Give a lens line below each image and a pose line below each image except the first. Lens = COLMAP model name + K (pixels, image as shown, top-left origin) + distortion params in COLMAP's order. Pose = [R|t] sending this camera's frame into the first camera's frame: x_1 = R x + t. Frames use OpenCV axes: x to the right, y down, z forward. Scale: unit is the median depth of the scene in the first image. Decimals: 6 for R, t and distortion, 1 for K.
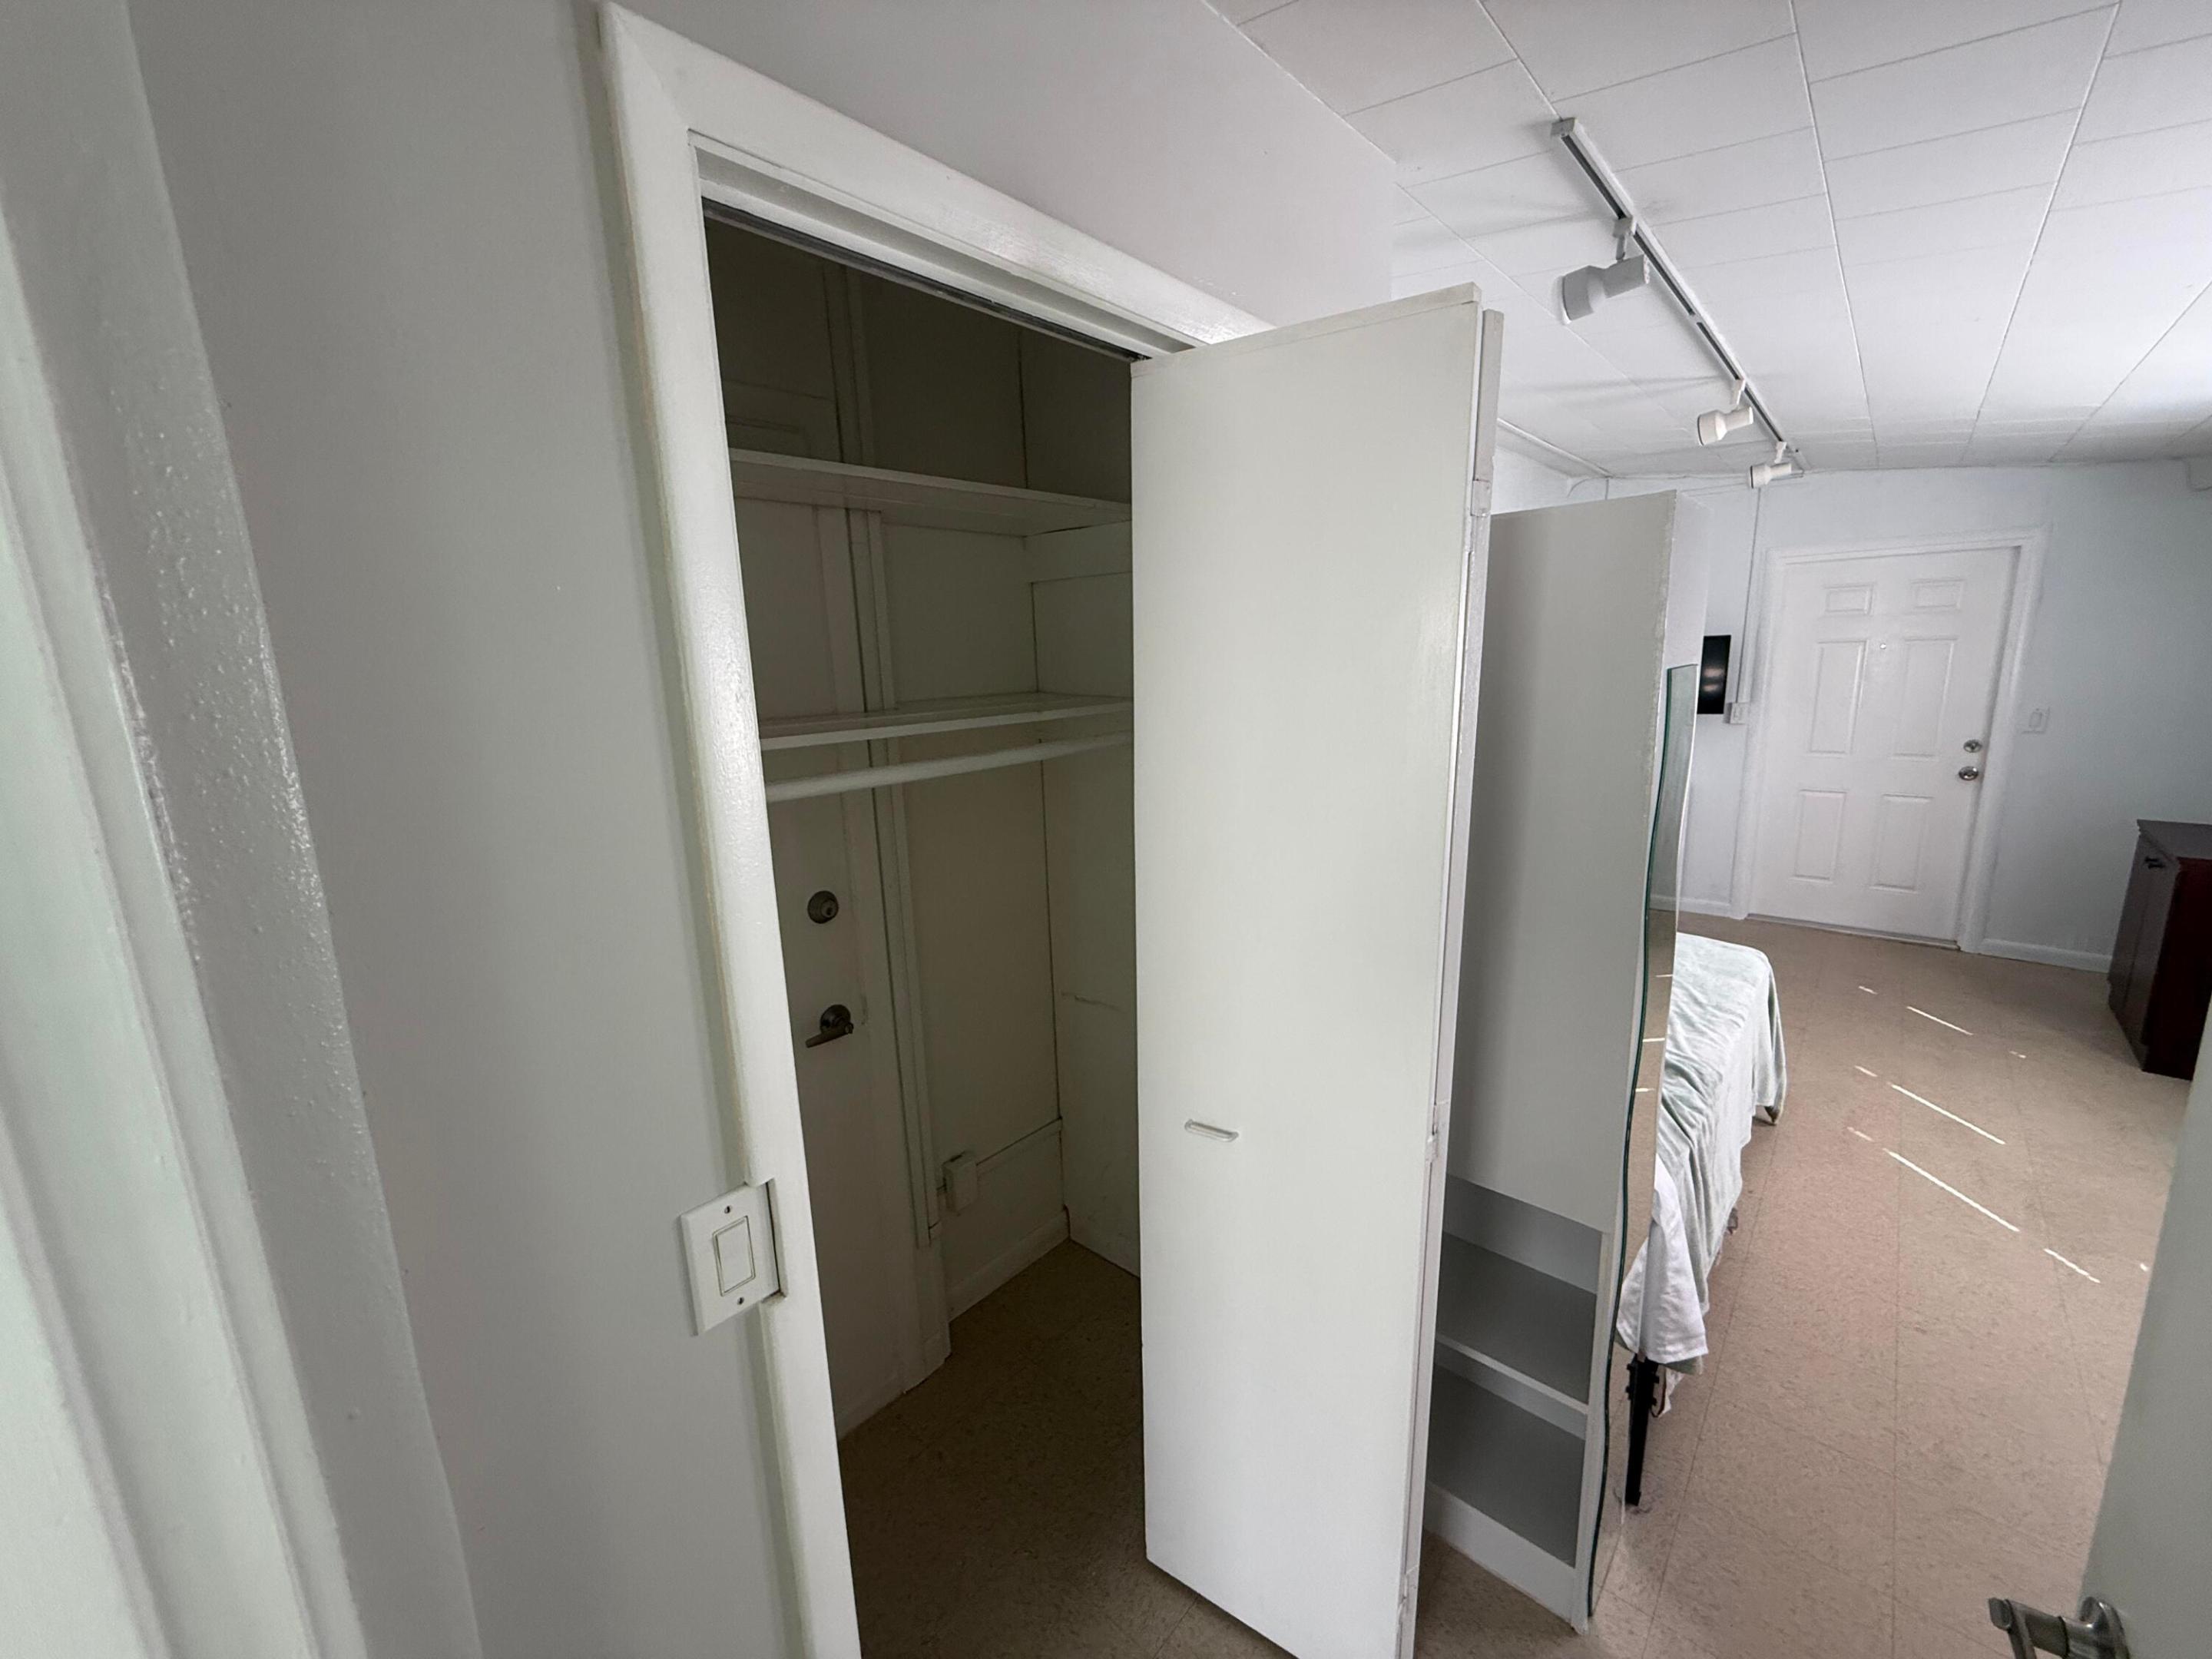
lens RADIAL K [[879.1, 0, 1097.7], [0, 879.1, 829.4], [0, 0, 1]] dist [0.000572, 0.000141]
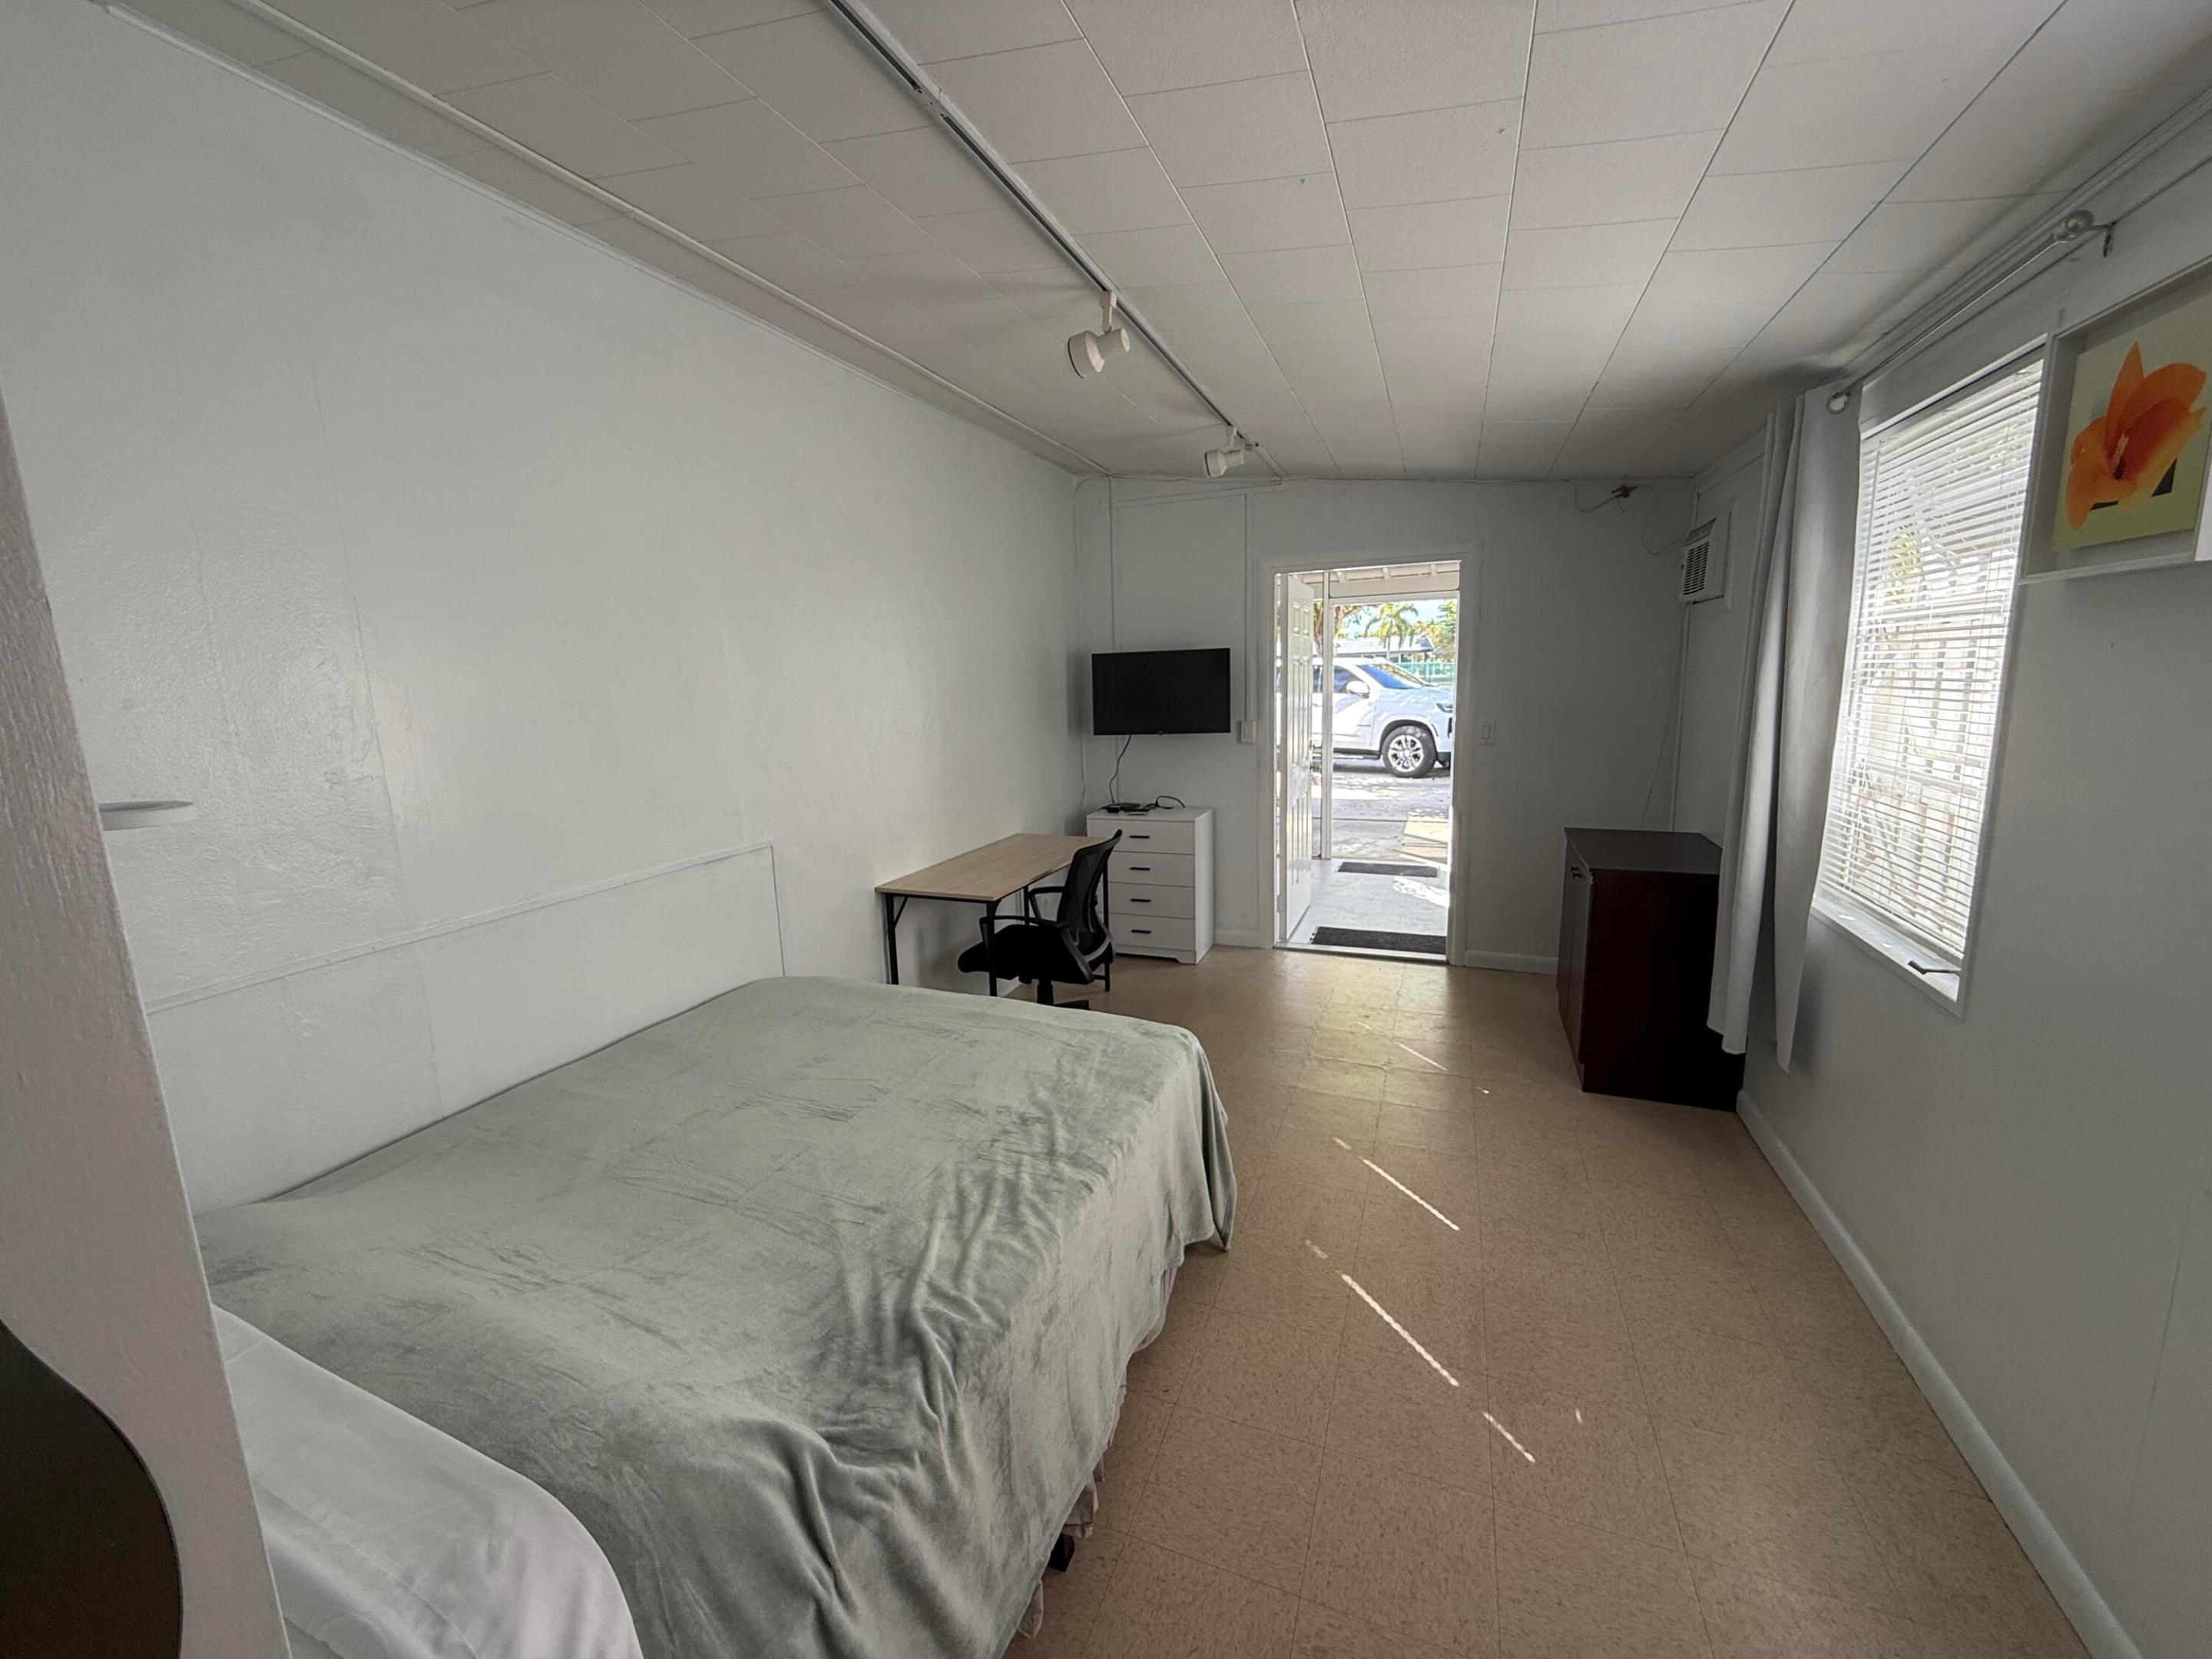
lens RADIAL K [[879.1, 0, 1097.7], [0, 879.1, 829.4], [0, 0, 1]] dist [0.000572, 0.000141]
pose [[0.937547, -0.052686, 0.343845, 0.366122], [0.065591, 0.997508, -0.025999, -0.020161], [-0.341618, 0.046928, 0.938667, 0.258345]]
